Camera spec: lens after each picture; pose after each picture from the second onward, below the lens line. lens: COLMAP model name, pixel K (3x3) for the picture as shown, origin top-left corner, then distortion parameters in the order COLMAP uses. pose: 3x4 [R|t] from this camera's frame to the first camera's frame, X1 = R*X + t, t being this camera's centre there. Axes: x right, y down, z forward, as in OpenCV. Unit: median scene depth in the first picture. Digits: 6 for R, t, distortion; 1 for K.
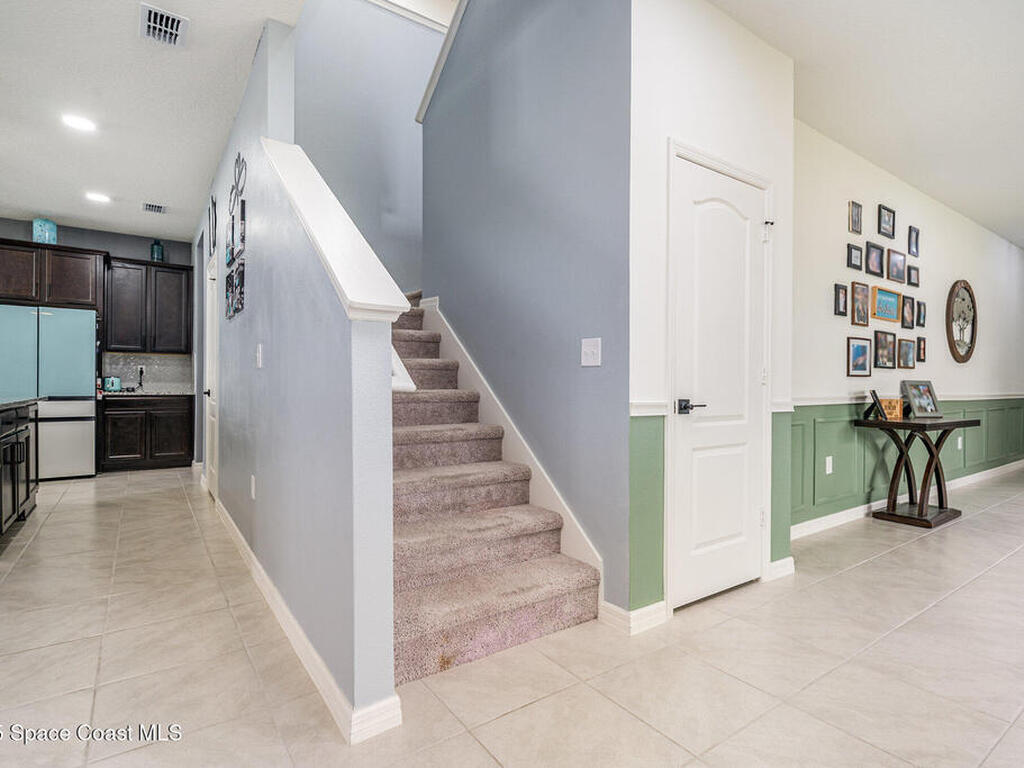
lens RADIAL K [[523.6, 0, 511.5], [0, 523.6, 388.3], [0, 0, 1]] dist [-0.003786, -0.002017]
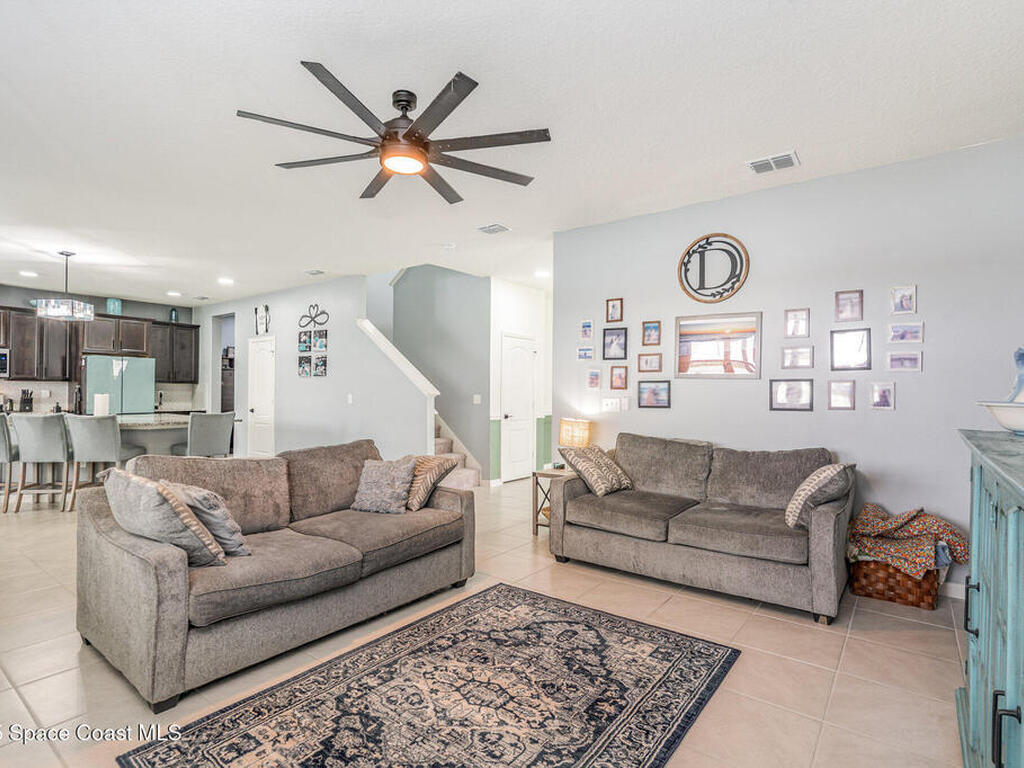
lens RADIAL K [[525.2, 0, 515.8], [0, 525.2, 388.7], [0, 0, 1]] dist [-0.001056, 0.000741]
pose [[0.951552, 0.003881, 0.307462, -0.233191], [-0.001477, 0.999967, -0.008049, -0.044146], [-0.307483, 0.007205, 0.951526, -0.802775]]
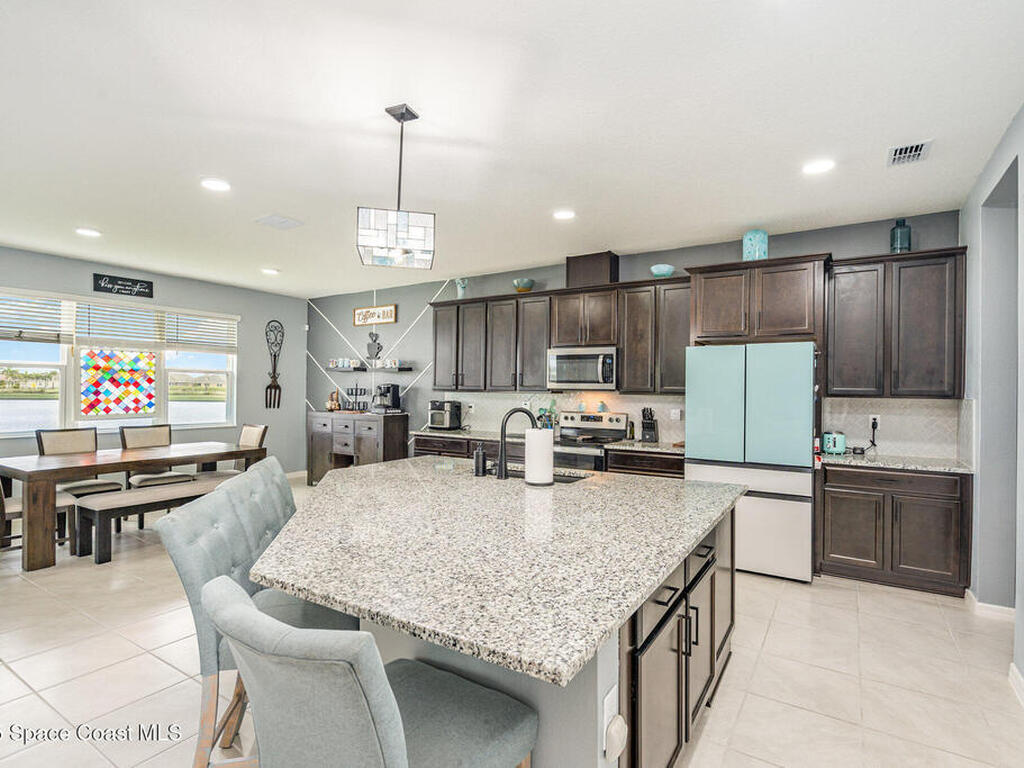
lens RADIAL K [[525.2, 0, 515.8], [0, 525.2, 388.7], [0, 0, 1]] dist [-0.001056, 0.000741]
pose [[0.379524, 0.000680, -0.925182, -0.291492], [-0.009549, 0.999949, -0.003183, -0.077925], [0.925132, 0.010043, 0.379512, 0.357506]]
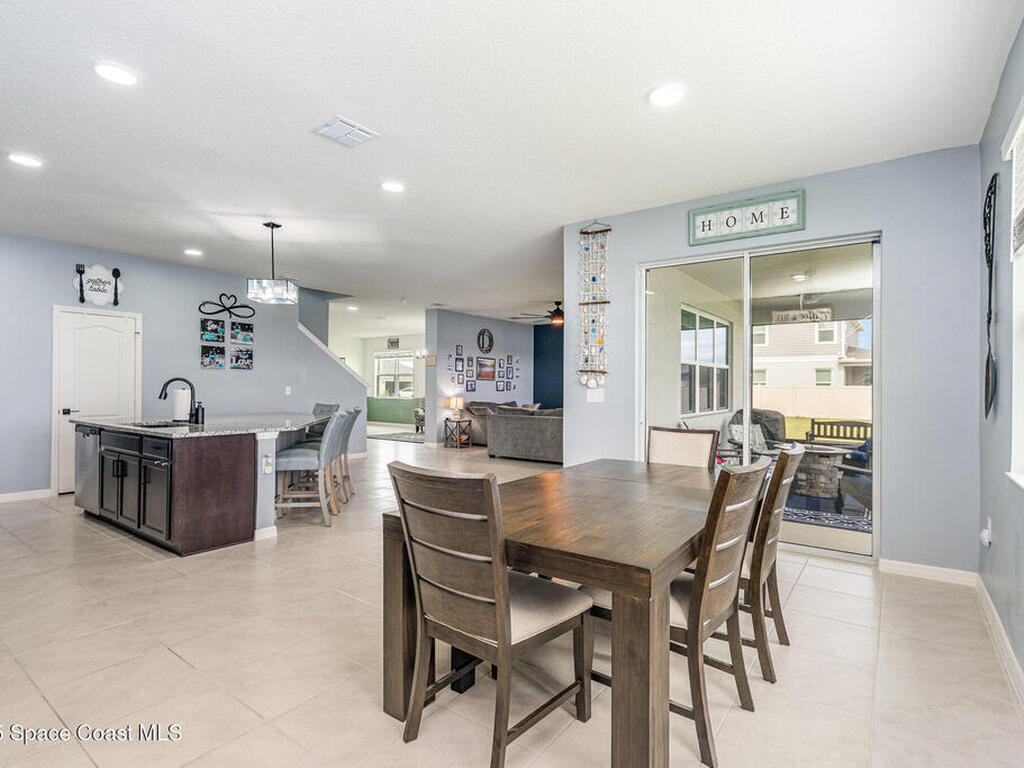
lens RADIAL K [[525.2, 0, 515.8], [0, 525.2, 388.7], [0, 0, 1]] dist [-0.001056, 0.000741]
pose [[-0.315166, -0.012895, 0.948949, -1.725335], [-0.008428, 0.999906, 0.010789, -0.054908], [-0.948999, -0.004597, -0.315245, 0.325982]]
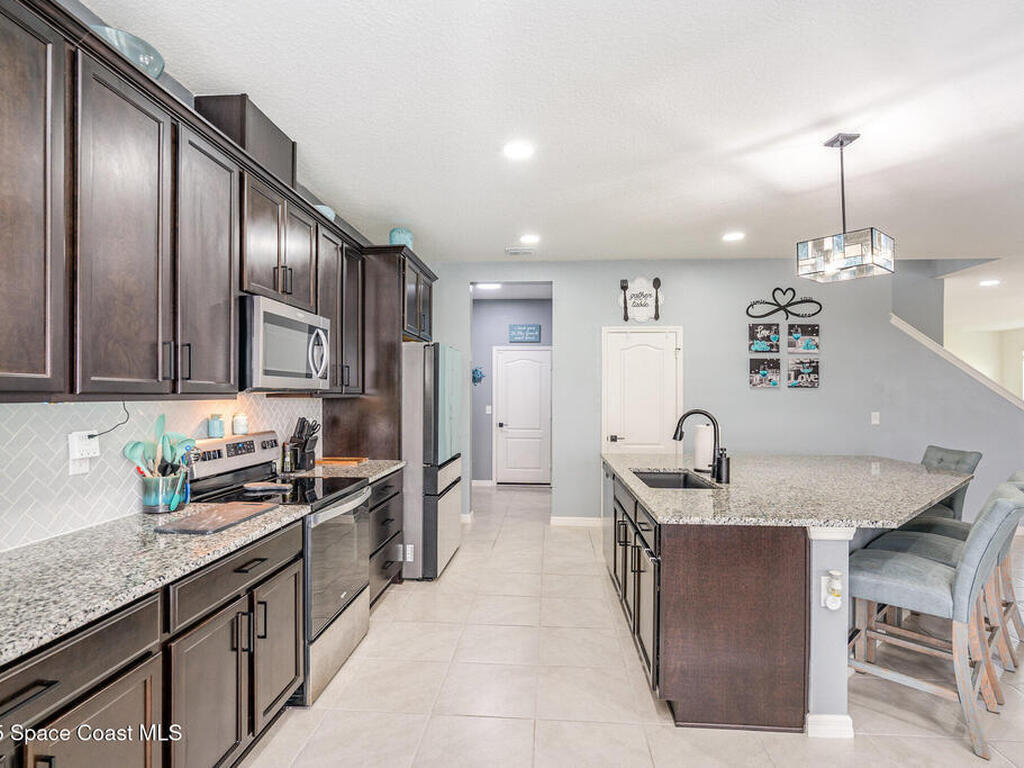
lens RADIAL K [[525.2, 0, 515.8], [0, 525.2, 388.7], [0, 0, 1]] dist [-0.001056, 0.000741]
pose [[0.634238, 0.001491, 0.773136, -1.335861], [0.002540, 0.999989, -0.004012, -0.079522], [-0.773134, 0.004509, 0.634227, 0.361696]]
